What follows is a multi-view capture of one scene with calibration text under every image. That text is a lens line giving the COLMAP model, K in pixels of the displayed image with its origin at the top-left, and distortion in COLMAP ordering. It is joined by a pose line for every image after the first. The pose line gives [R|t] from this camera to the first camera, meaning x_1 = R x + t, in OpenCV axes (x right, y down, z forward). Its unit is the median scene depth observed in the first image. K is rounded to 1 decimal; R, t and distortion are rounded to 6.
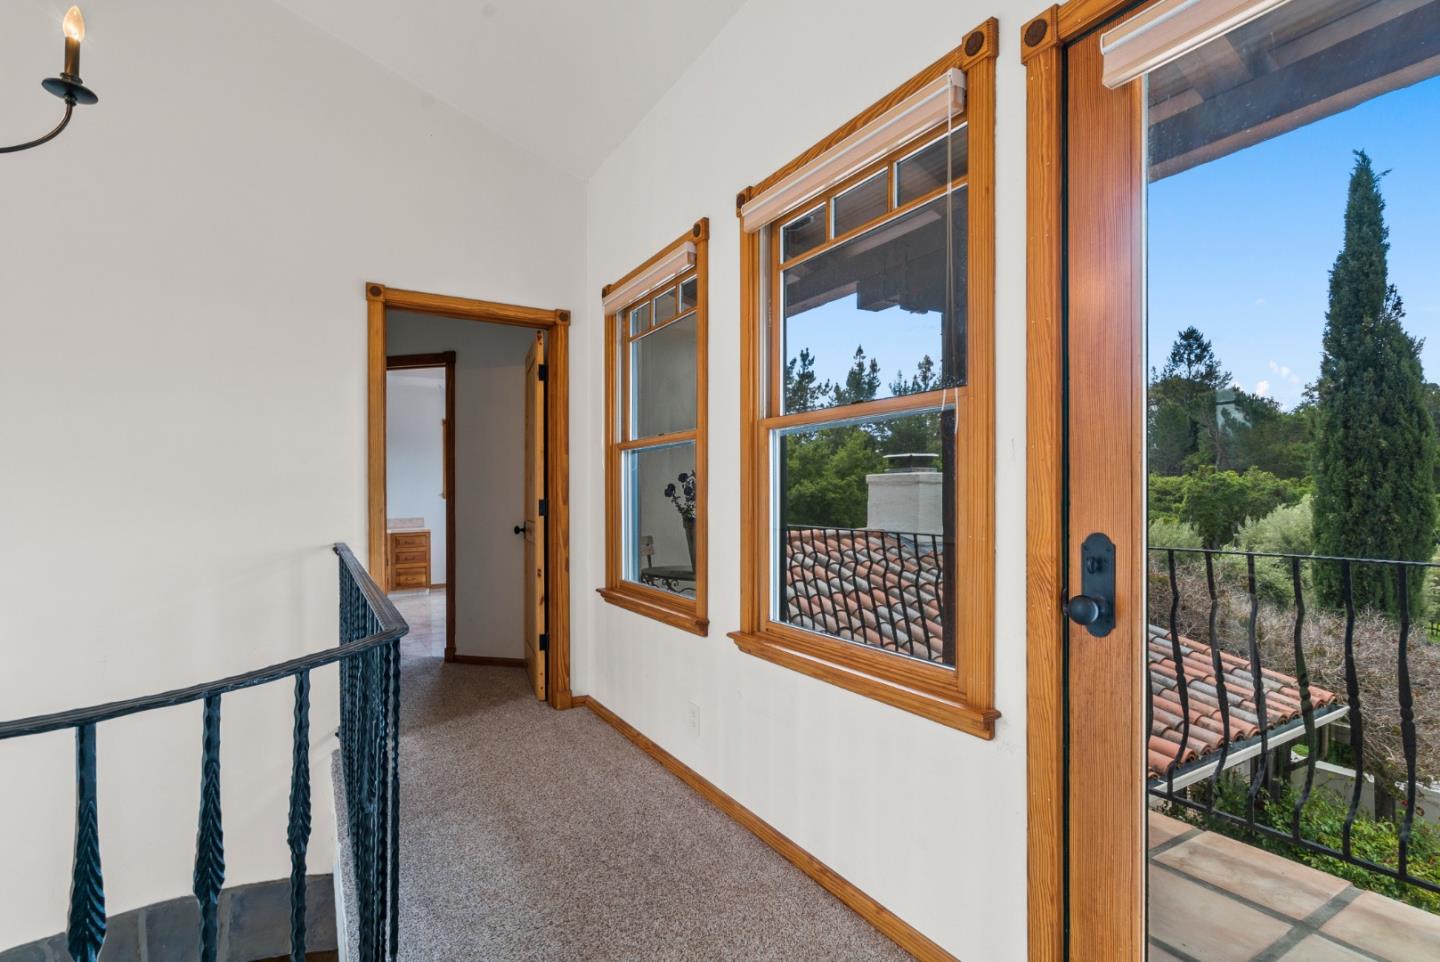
lens RADIAL K [[674.6, 0, 717.4], [0, 674.6, 493.8], [0, 0, 1]] dist [-0.004486, 0.001029]
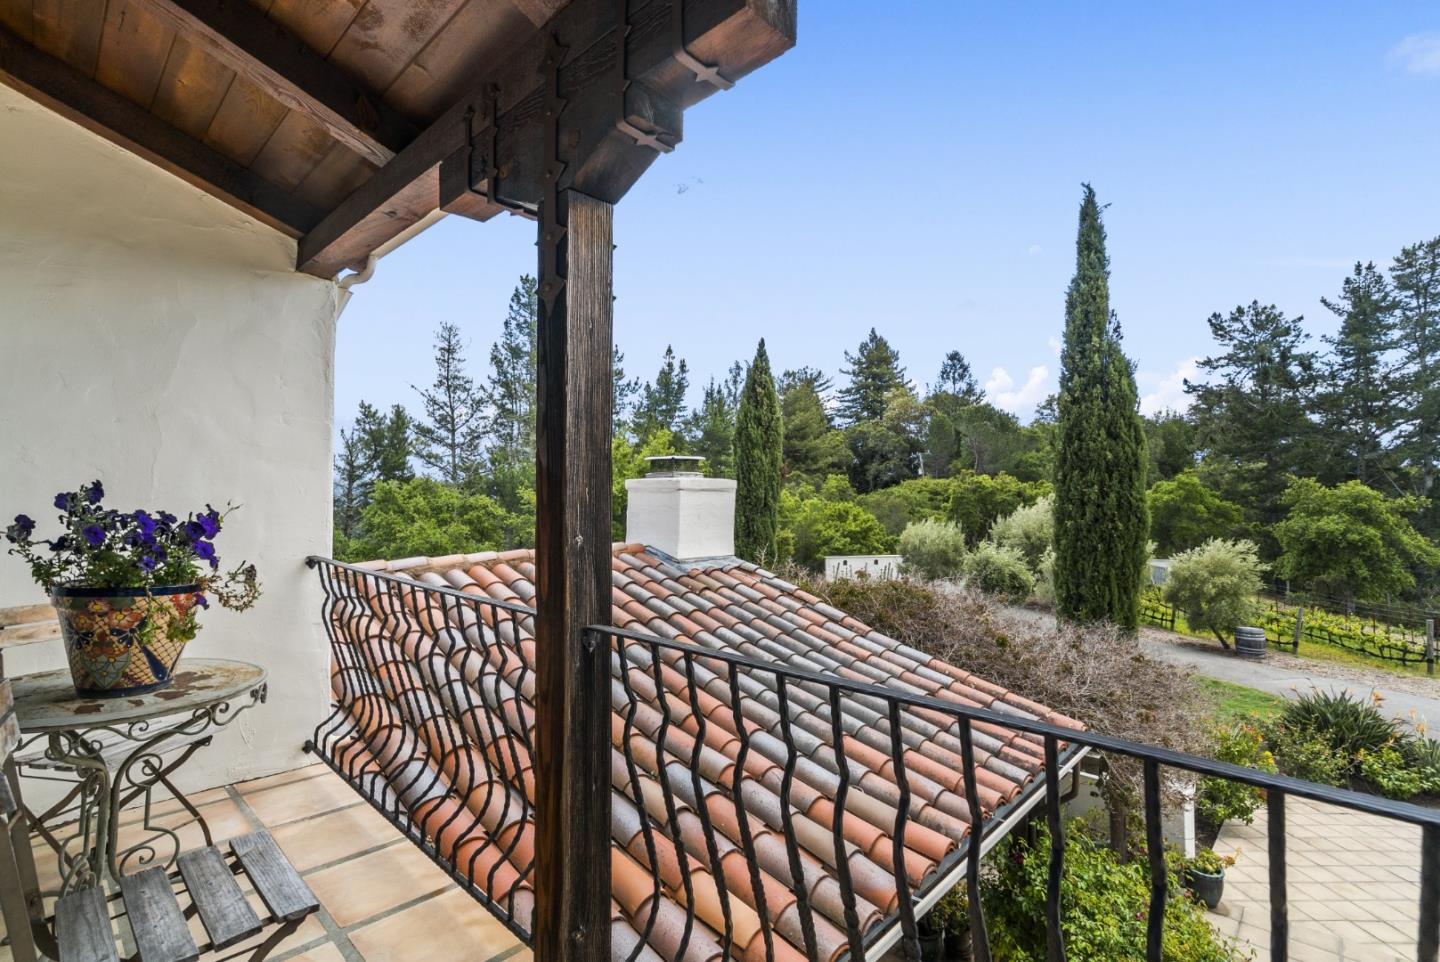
lens RADIAL K [[674.6, 0, 730.1], [0, 674.6, 471.4], [0, 0, 1]] dist [-0.004486, 0.001029]
pose [[0.958195, 0.014014, 0.285774, 0.102689], [-0.005265, 0.999494, -0.031361, -0.012411], [-0.286069, 0.028545, 0.957784, 0.139655]]
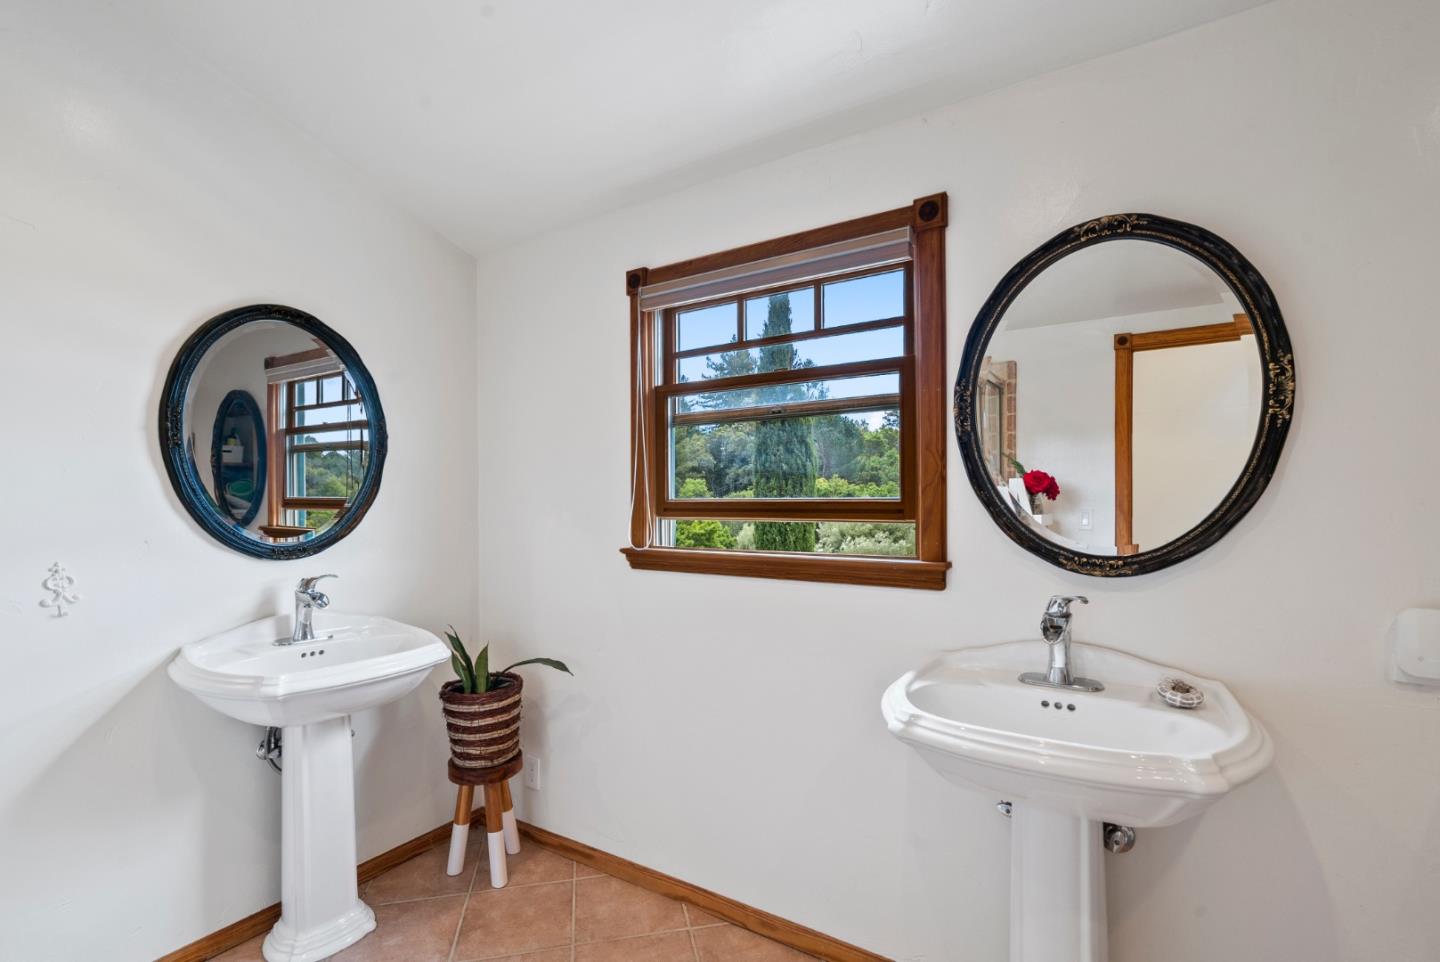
lens RADIAL K [[674.6, 0, 717.4], [0, 674.6, 492.1], [0, 0, 1]] dist [-0.004486, 0.001029]
pose [[0.891673, -0.001937, 0.452676, 0.237955], [0.005510, 0.999963, -0.006574, -0.014491], [-0.452646, 0.008356, 0.891651, -0.137163]]
